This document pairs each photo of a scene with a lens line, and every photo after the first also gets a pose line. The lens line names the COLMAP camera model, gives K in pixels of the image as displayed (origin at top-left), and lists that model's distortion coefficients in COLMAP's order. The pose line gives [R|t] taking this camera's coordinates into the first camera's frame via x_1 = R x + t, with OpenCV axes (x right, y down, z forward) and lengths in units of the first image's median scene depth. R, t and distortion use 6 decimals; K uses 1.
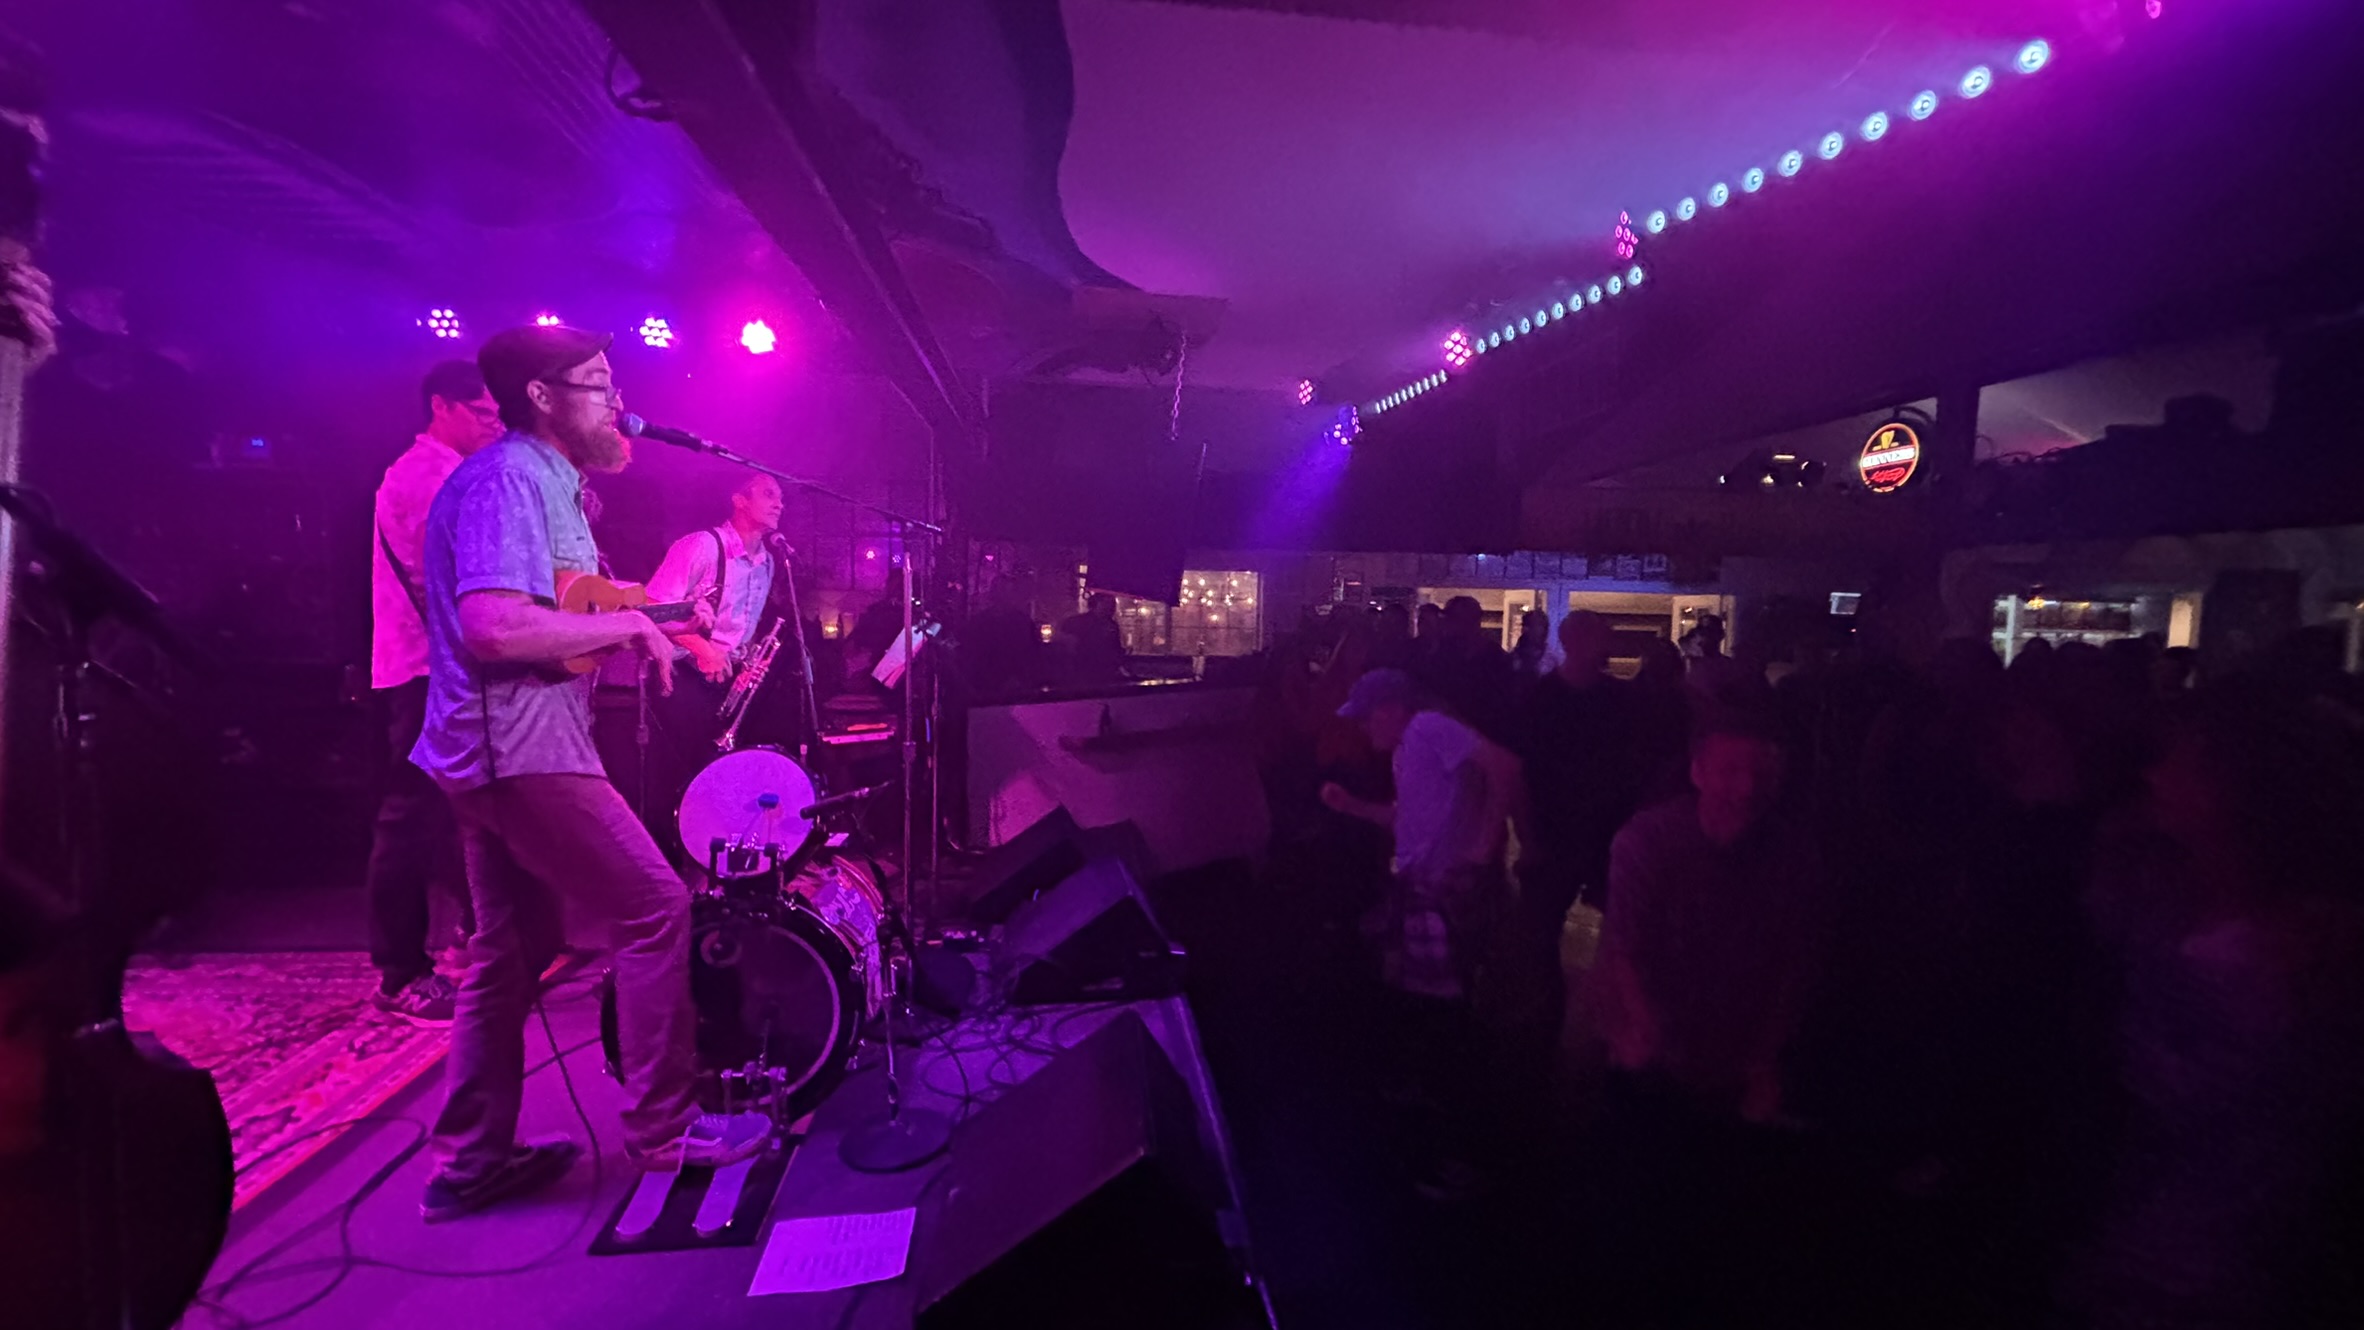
lens RADIAL K [[940.9, 0, 1172.5], [0, 940.9, 662.7], [0, 0, 1]] dist [-0.006723, 0.000153]
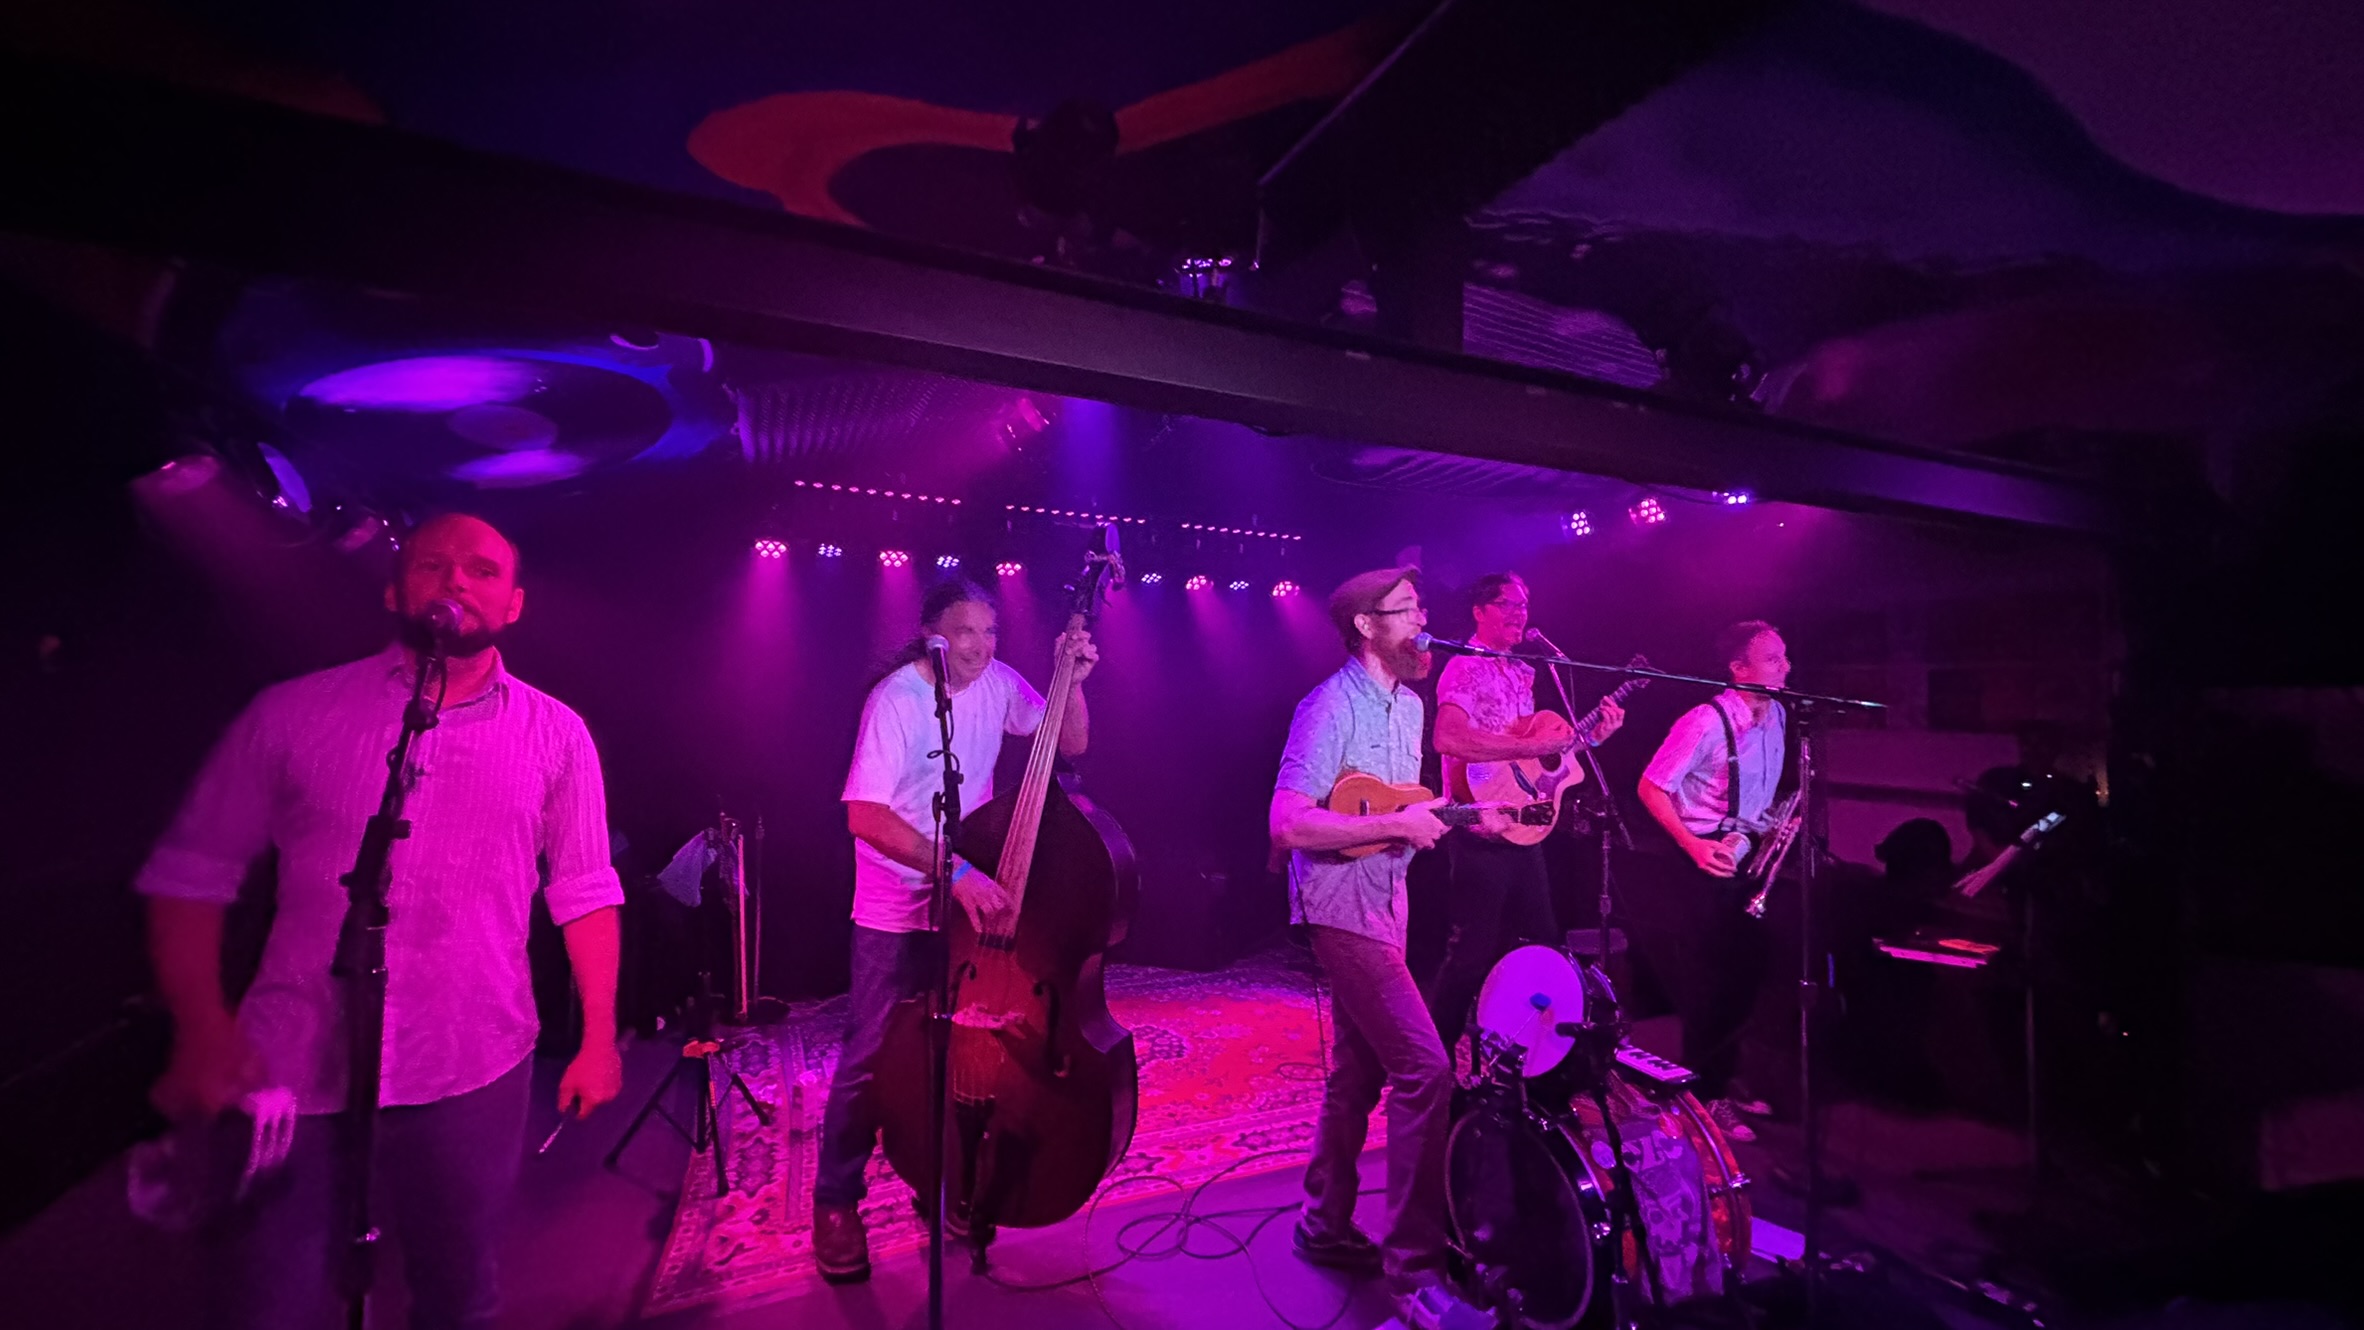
lens RADIAL K [[940.9, 0, 1183.1], [0, 940.9, 671.8], [0, 0, 1]] dist [-0.006723, 0.000153]
pose [[0.286014, -0.045494, -0.957145, 0.448922], [-0.068513, 0.995345, -0.067782, -0.111270], [0.955773, 0.084964, 0.281566, 0.371042]]
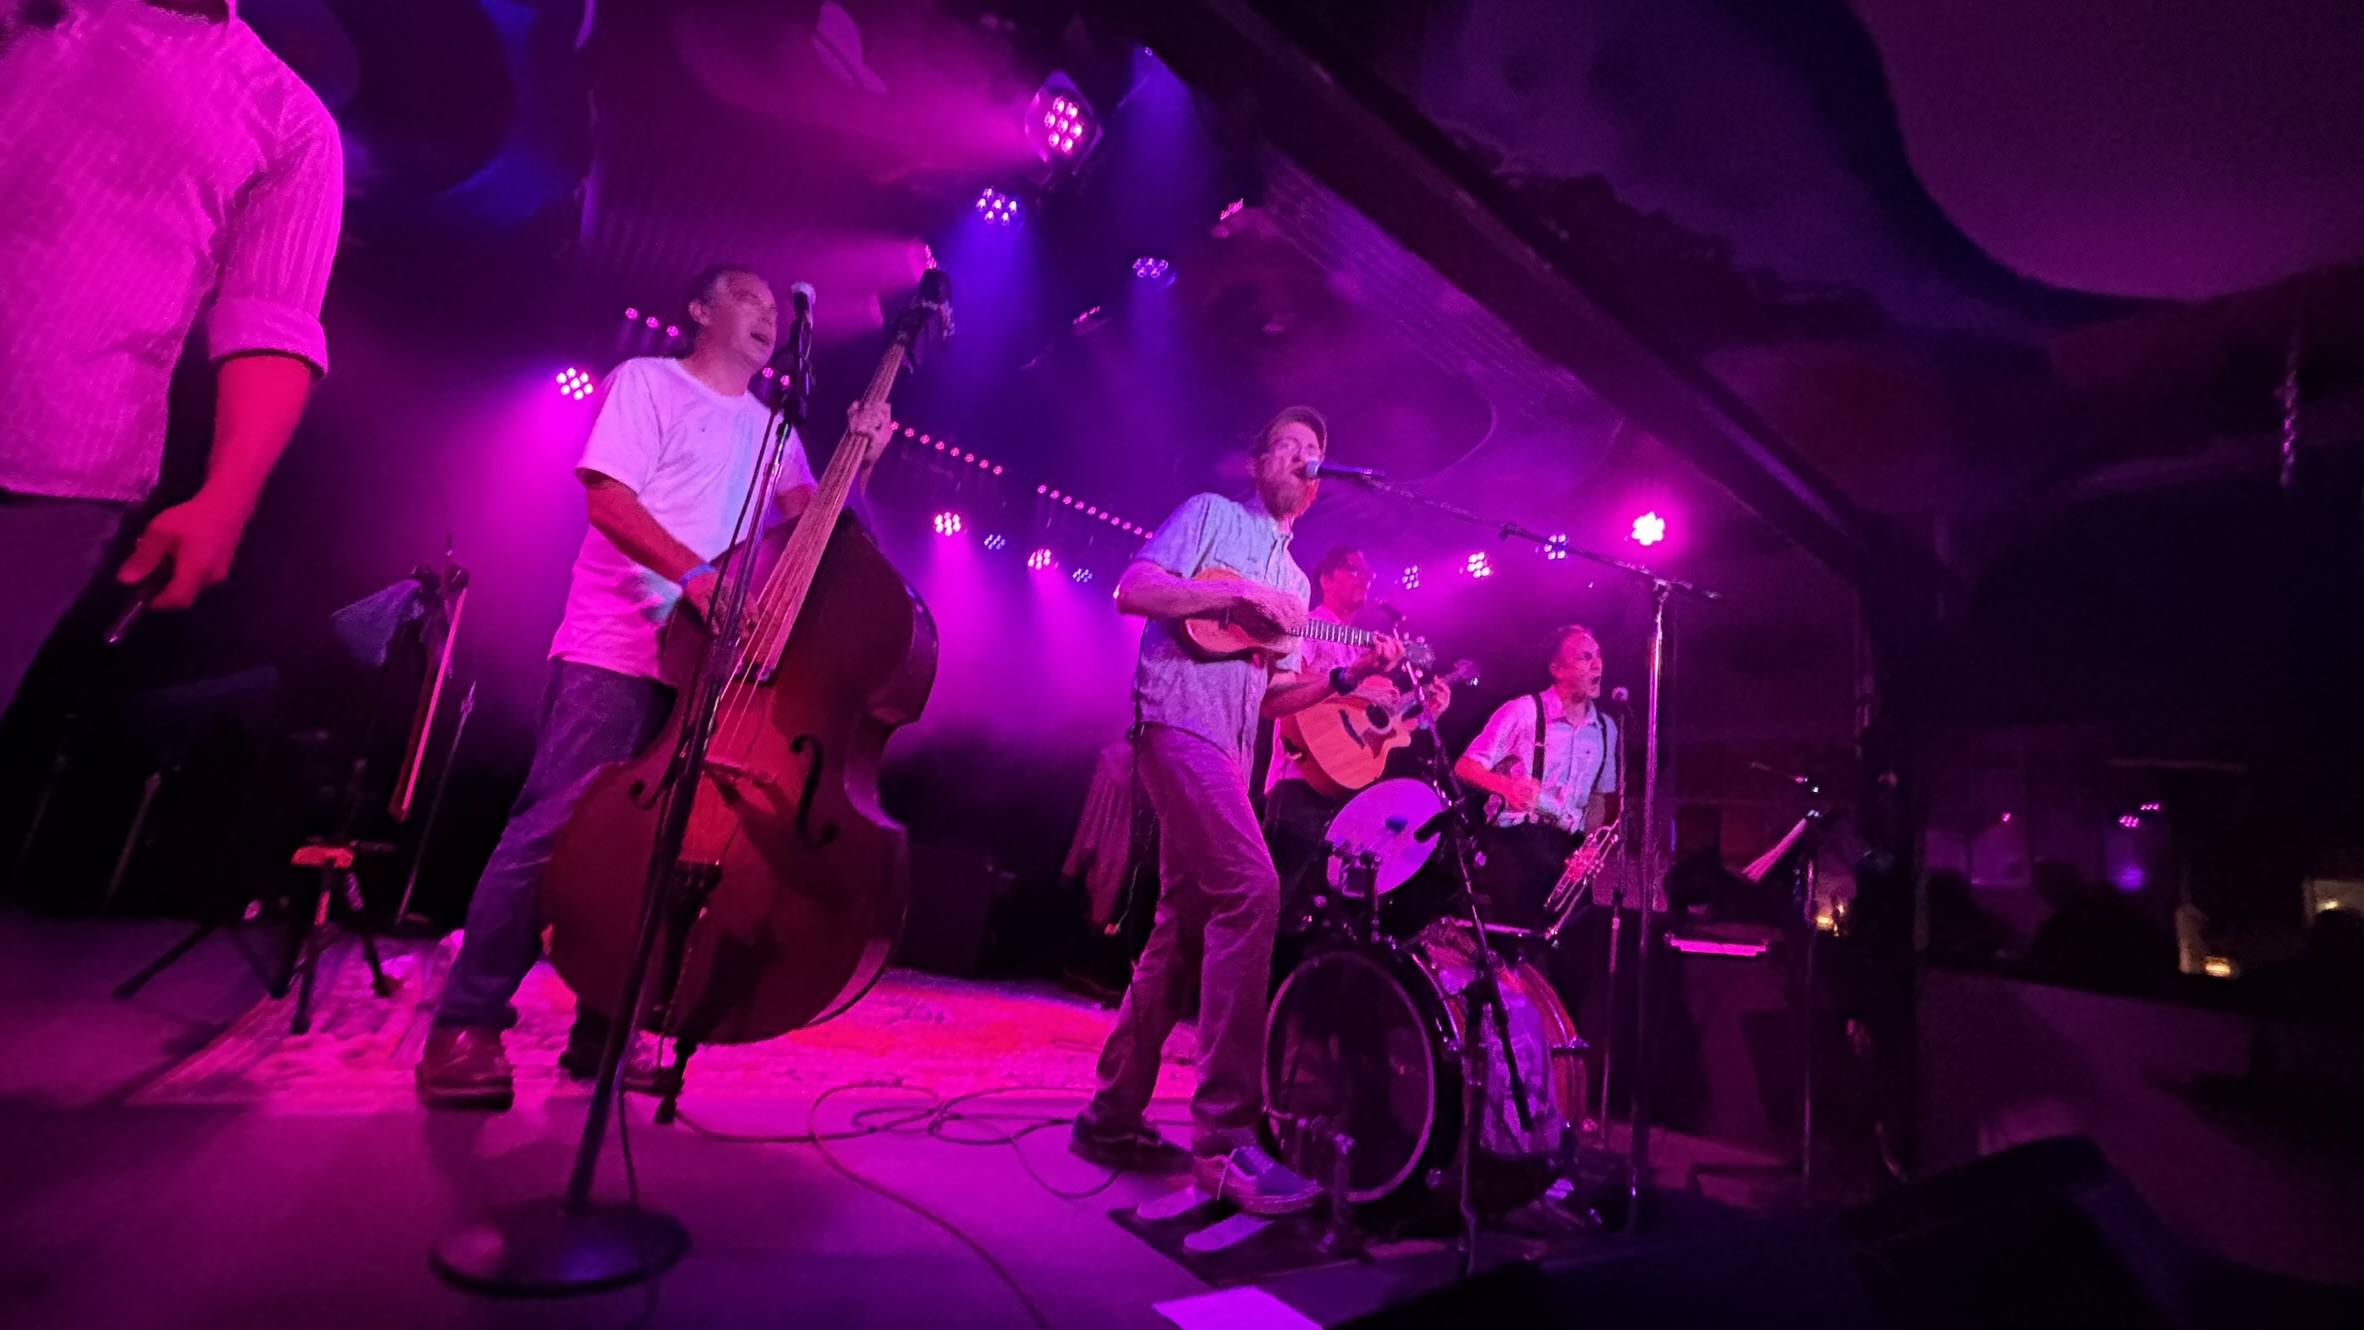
lens RADIAL K [[940.9, 0, 1183.7], [0, 940.9, 668.0], [0, 0, 1]] dist [-0.006723, 0.000153]
pose [[0.498239, -0.135510, -0.856385, 0.285581], [-0.195989, 0.944544, -0.263484, 0.299729], [0.844598, 0.299120, 0.444050, 0.414967]]
